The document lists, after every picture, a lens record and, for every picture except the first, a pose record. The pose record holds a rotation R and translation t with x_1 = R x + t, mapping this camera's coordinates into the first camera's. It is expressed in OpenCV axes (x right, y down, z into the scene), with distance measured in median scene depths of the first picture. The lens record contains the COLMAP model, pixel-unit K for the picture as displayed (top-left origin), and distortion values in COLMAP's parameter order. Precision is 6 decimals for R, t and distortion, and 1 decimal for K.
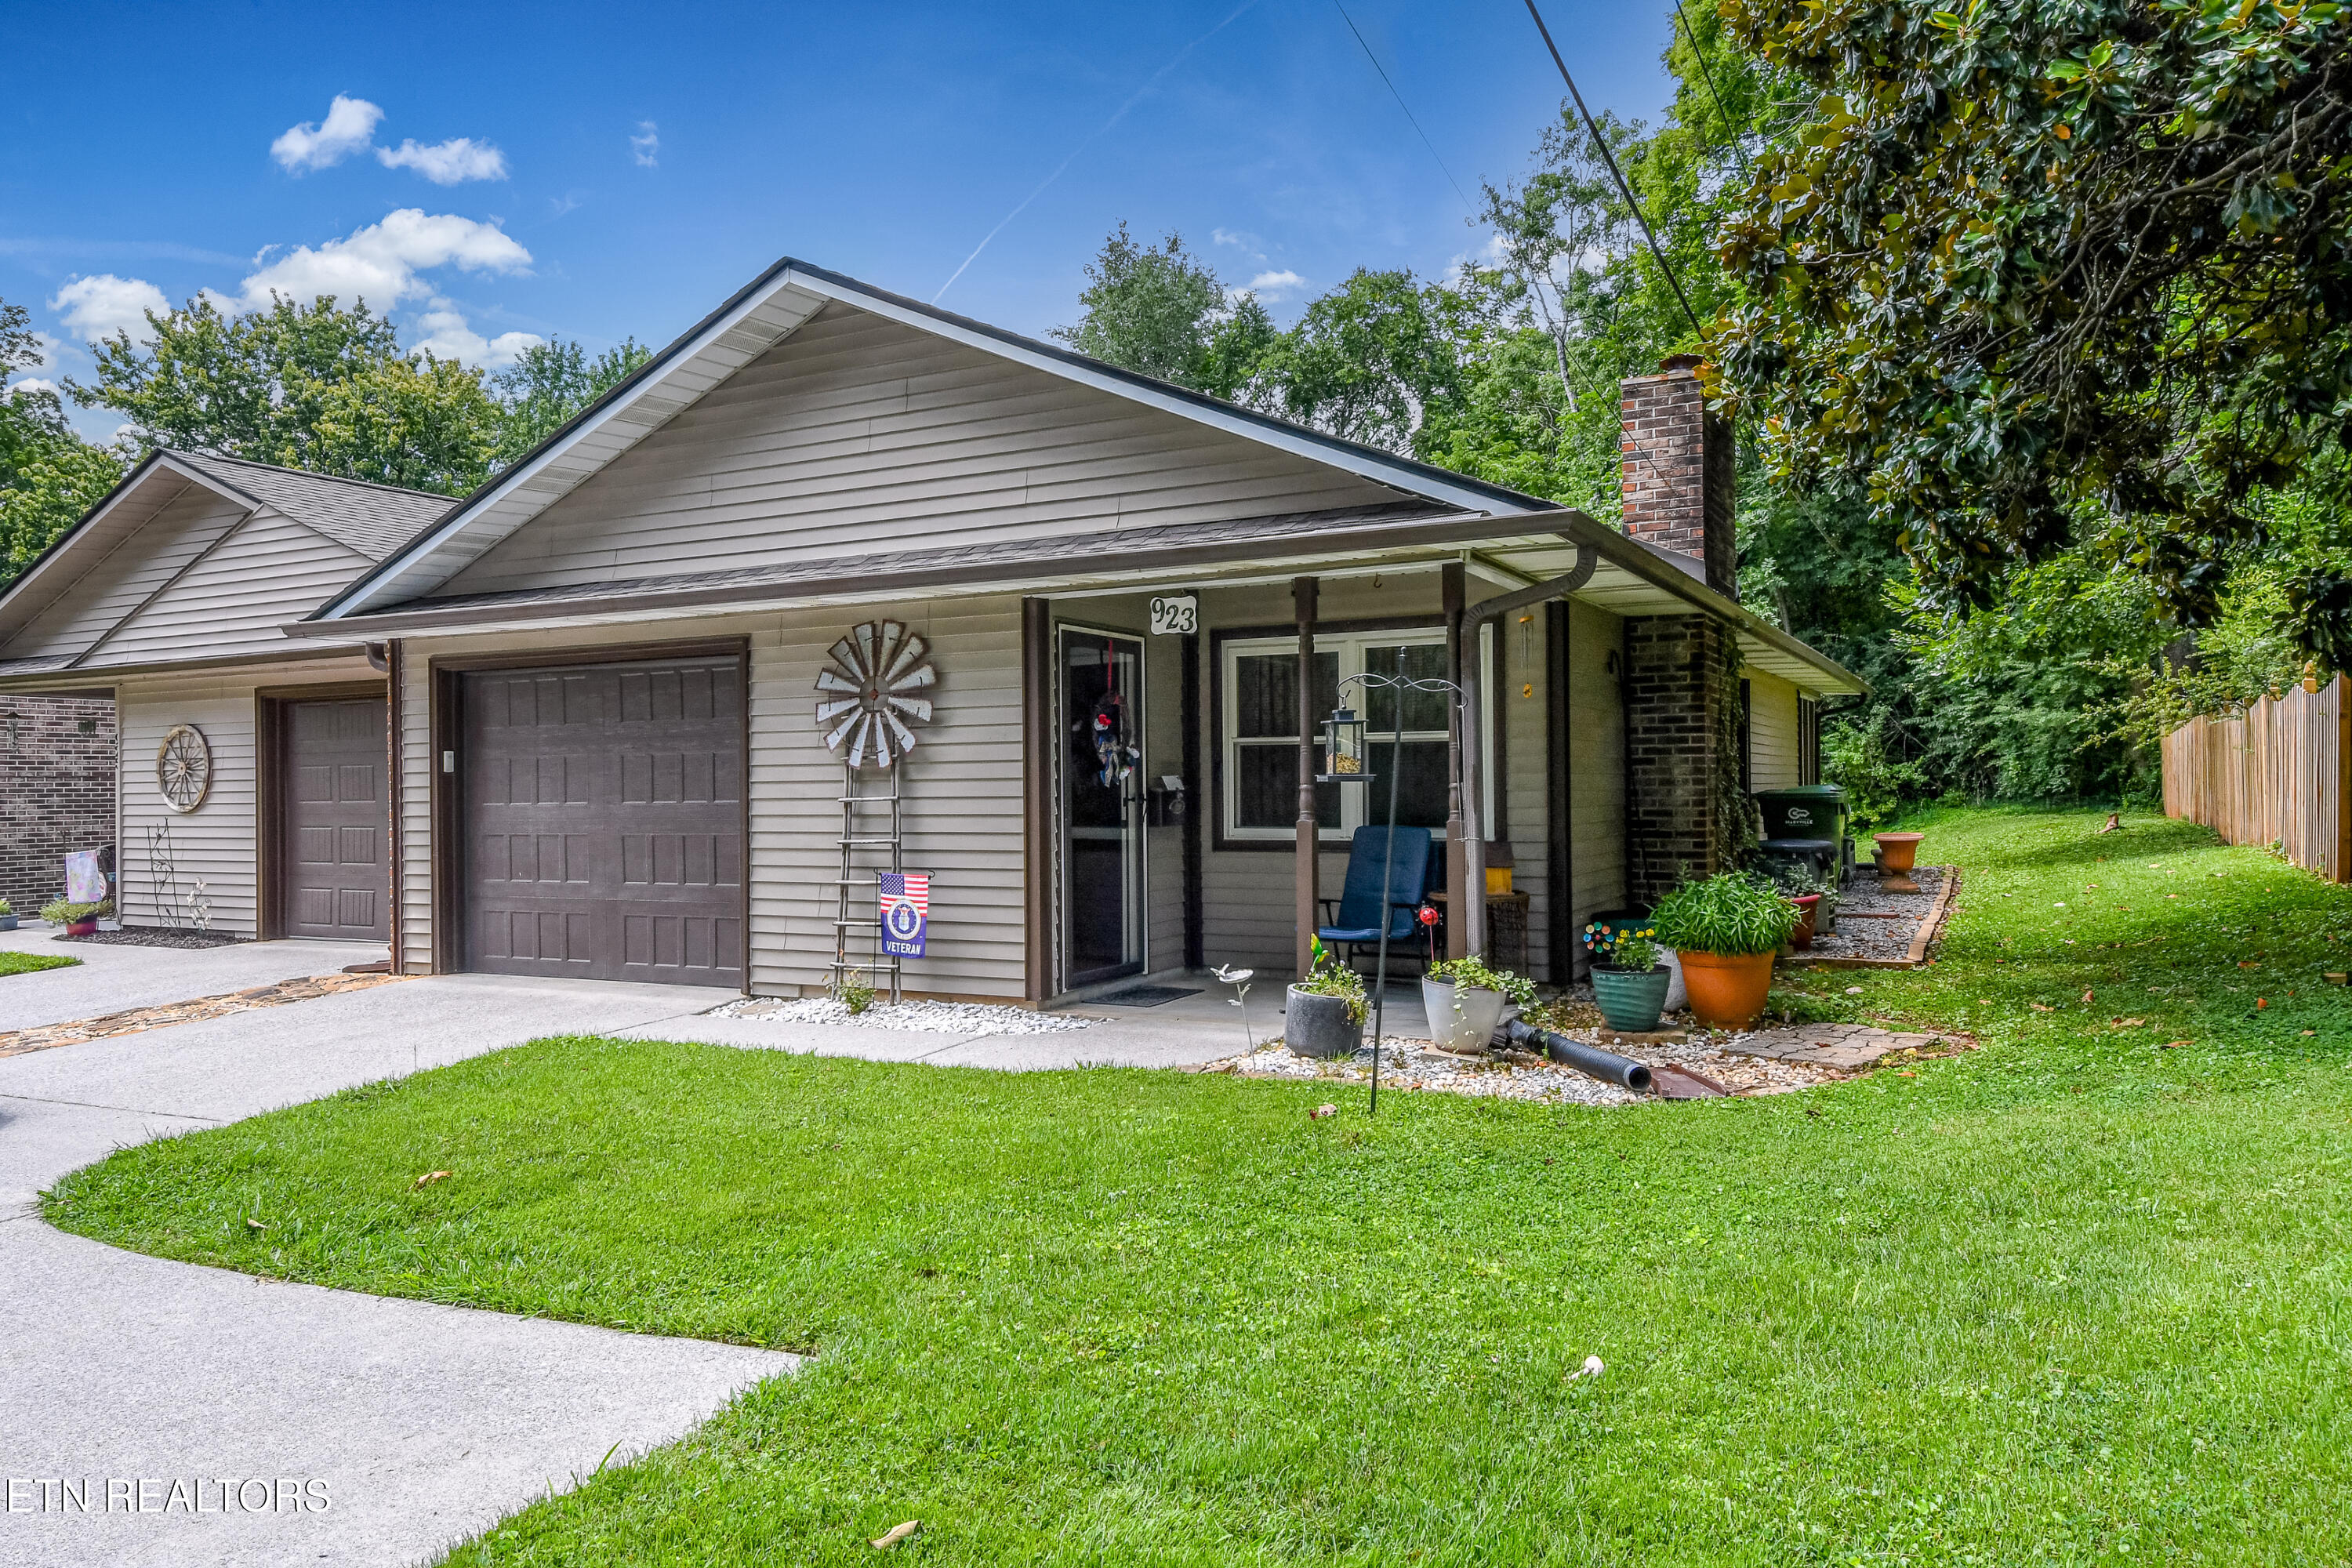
lens RADIAL K [[1705.1, 0, 1144.6], [0, 1705.1, 768.6], [0, 0, 1]] dist [0.038459, -0.038520]
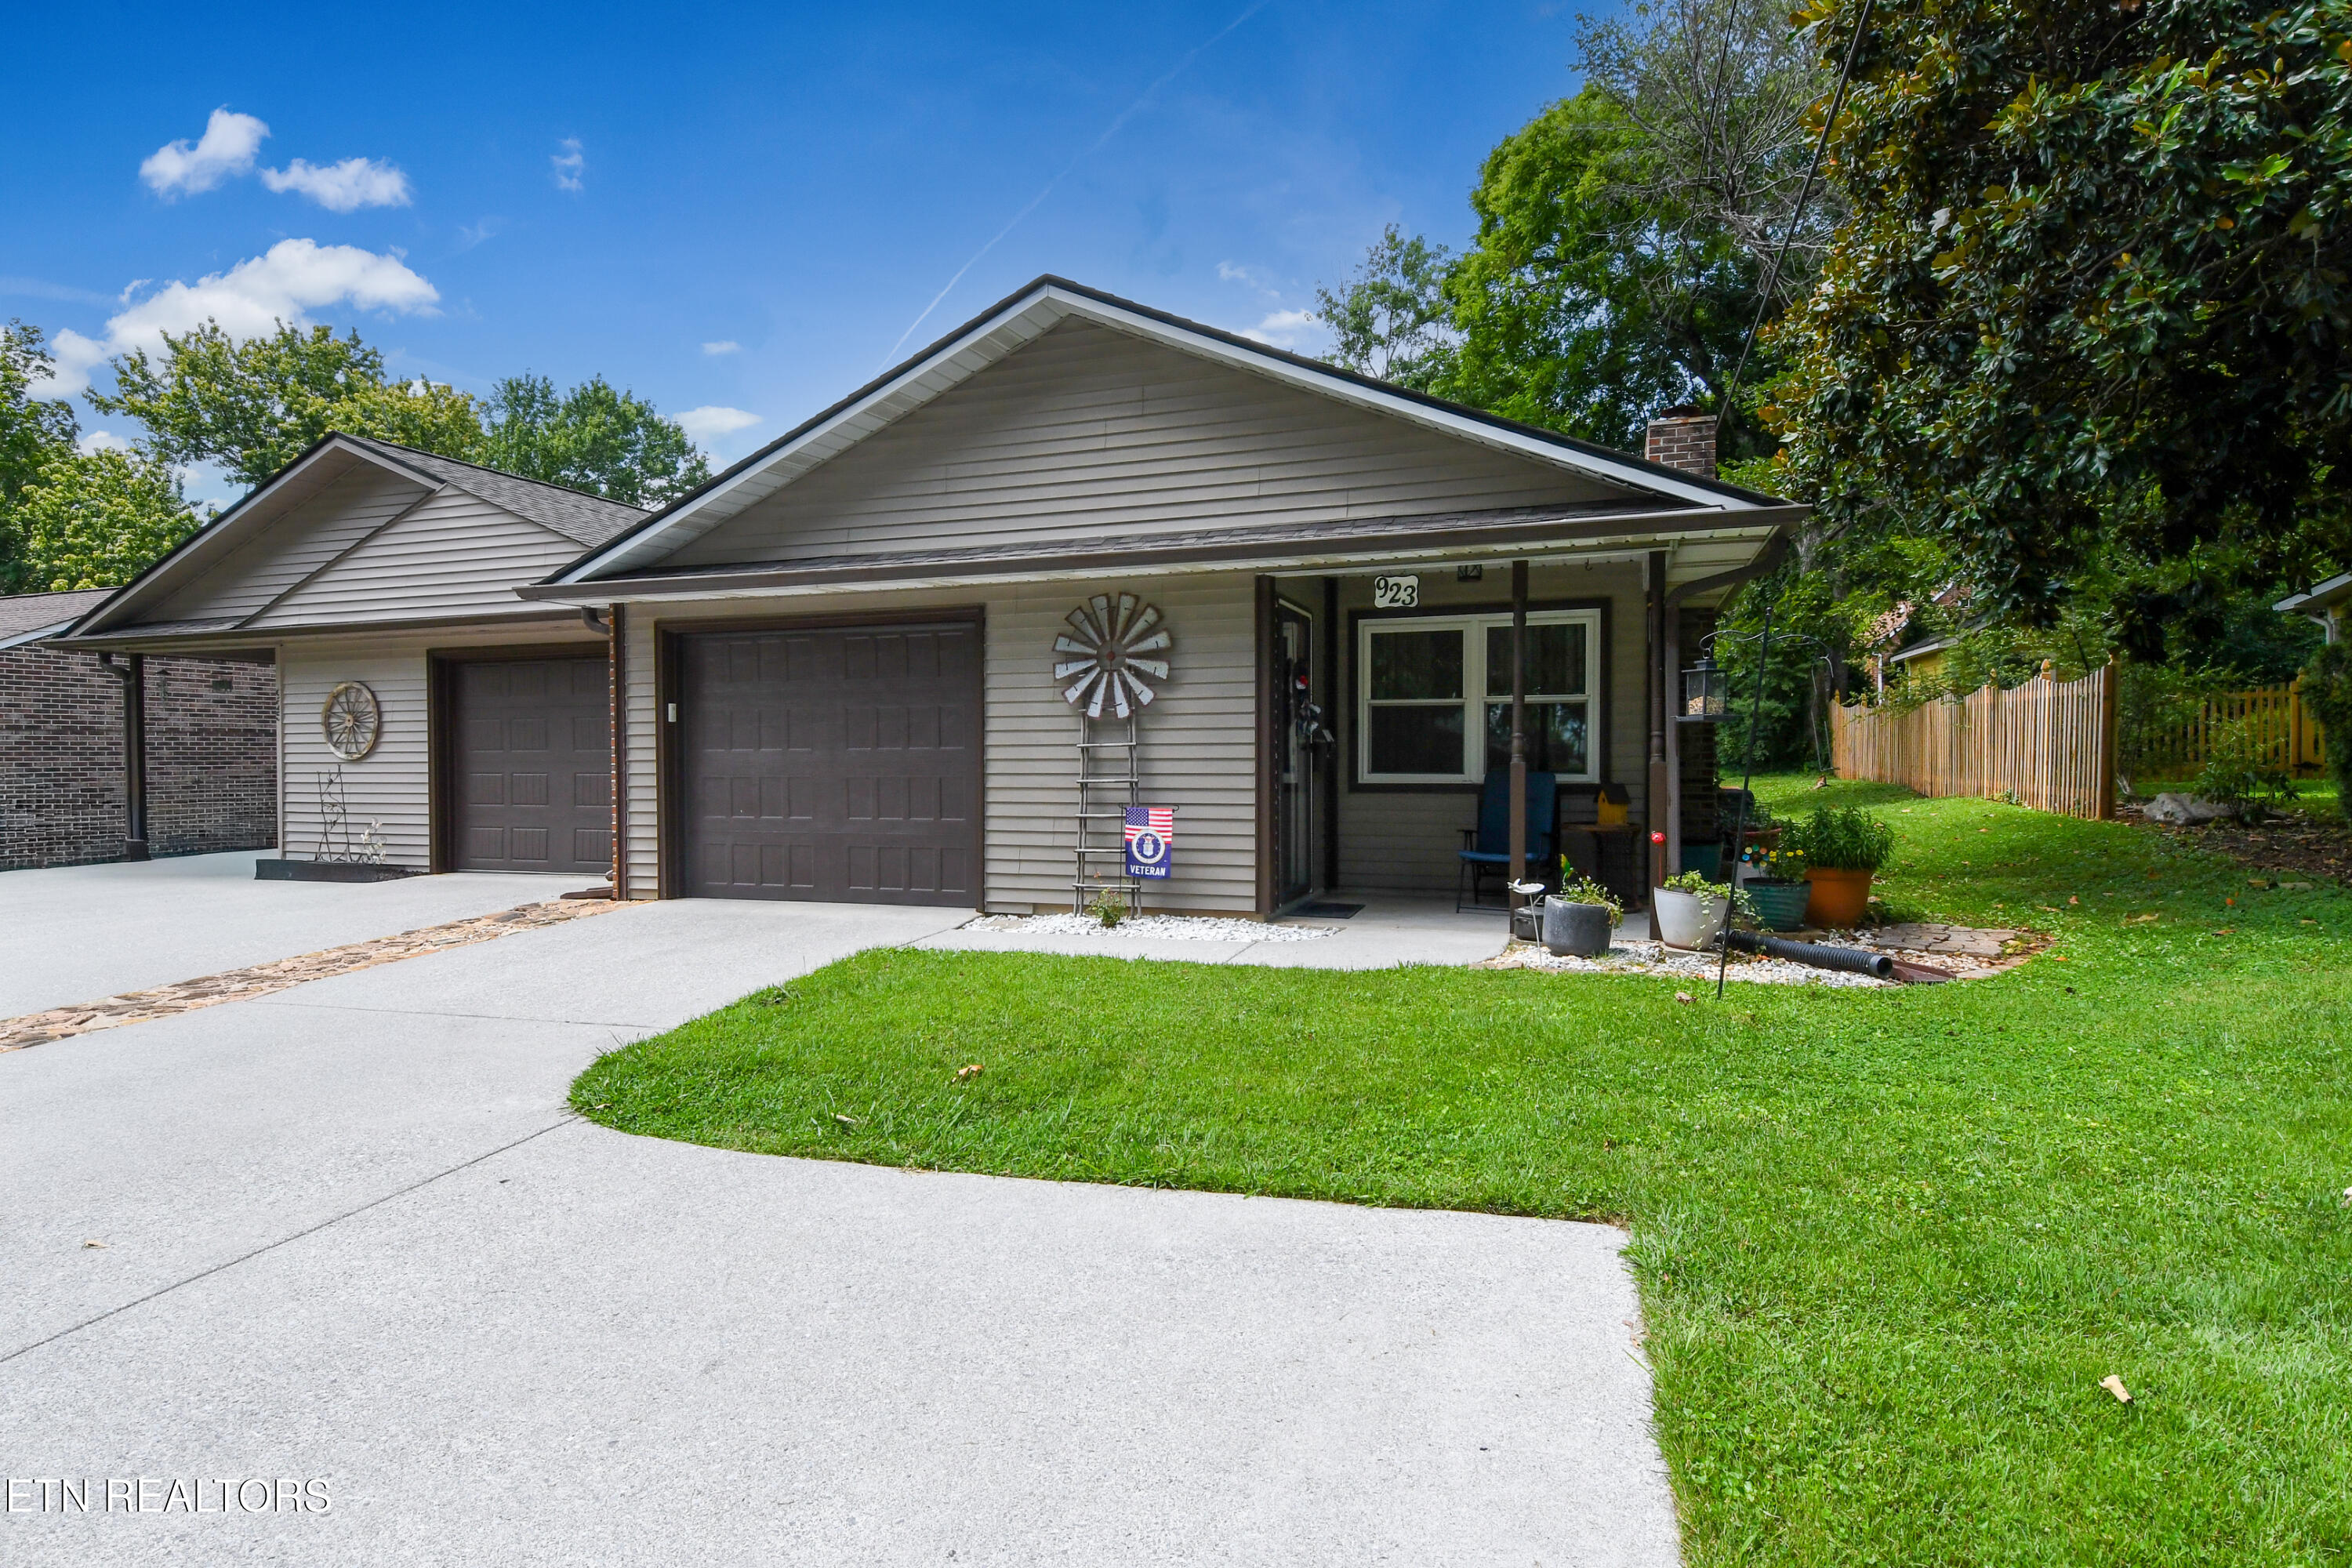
lens RADIAL K [[1321.6, 0, 1163.2], [0, 1321.6, 773.4], [0, 0, 1]] dist [0.032678, -0.041761]
pose [[0.987865, 0.005639, 0.155210, -0.262277], [-0.008818, 0.999765, 0.019798, 0.018917], [-0.155062, -0.020927, 0.987683, 0.094187]]
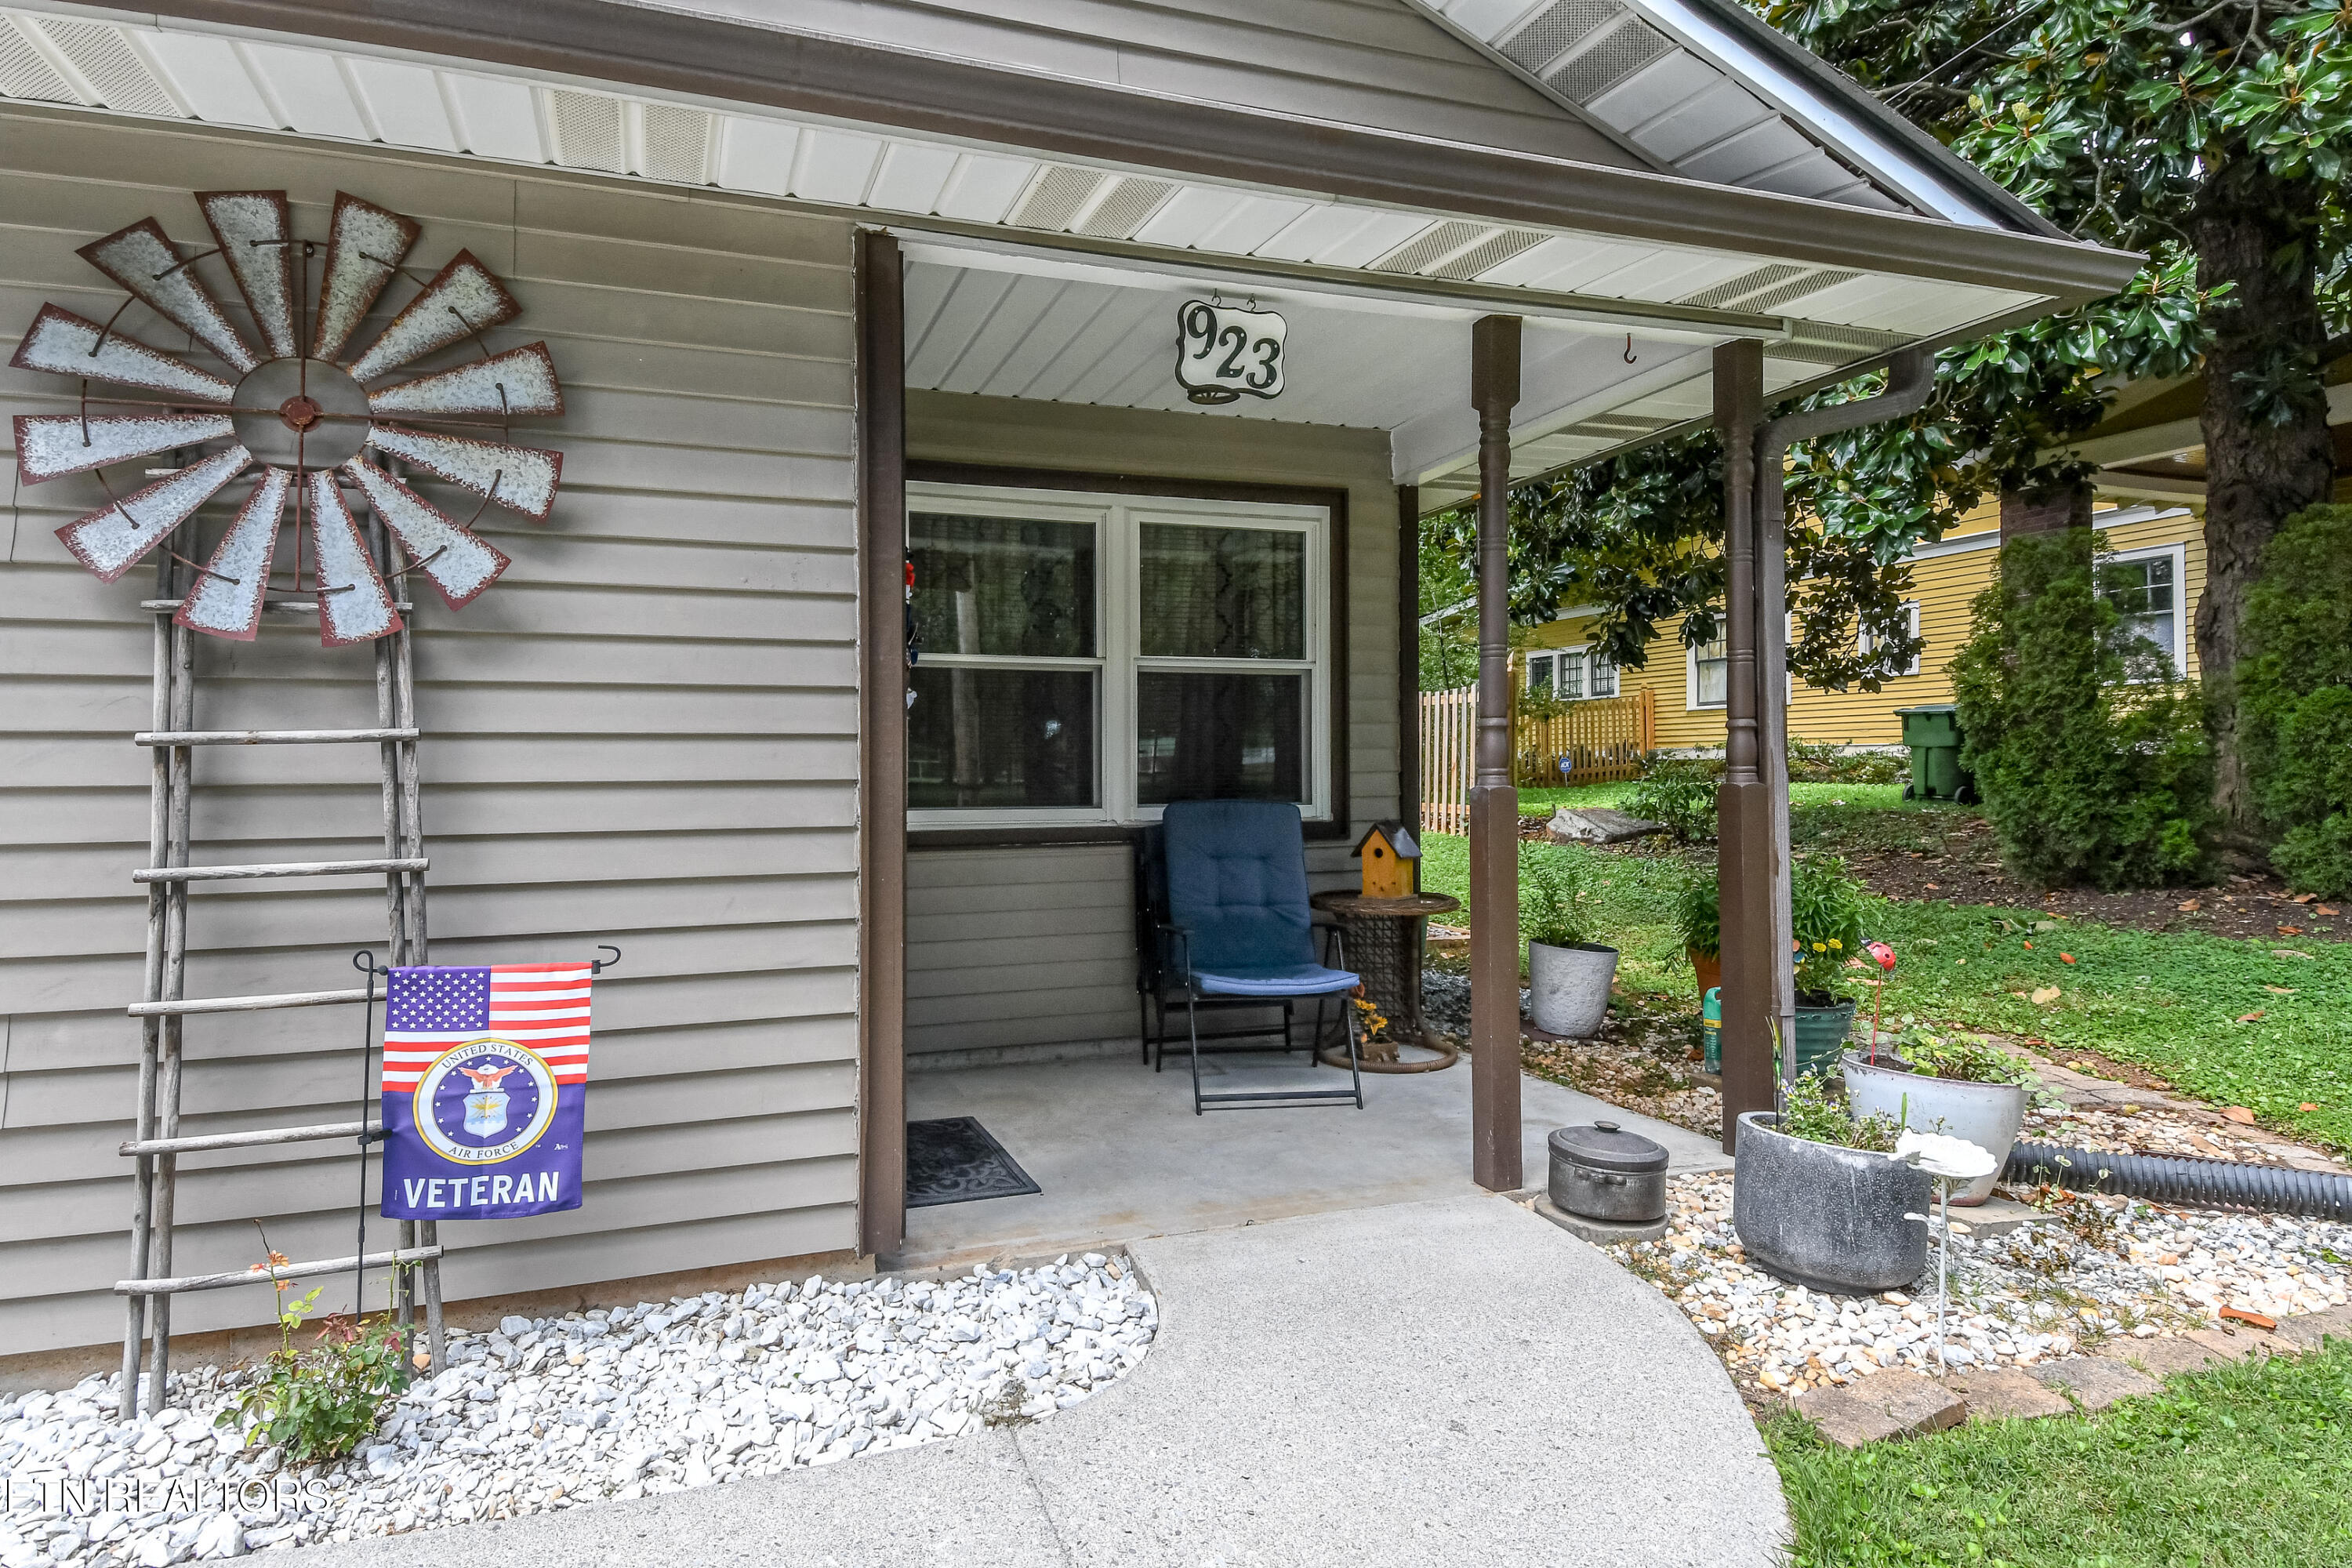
lens RADIAL K [[1228.3, 0, 1104.6], [0, 1228.3, 761.9], [0, 0, 1]] dist [0.066303, -0.038708]
pose [[0.679882, 0.010487, 0.733246, -0.227521], [-0.006906, 0.999945, -0.007898, 0.023236], [-0.733289, 0.000306, 0.679917, 0.722024]]
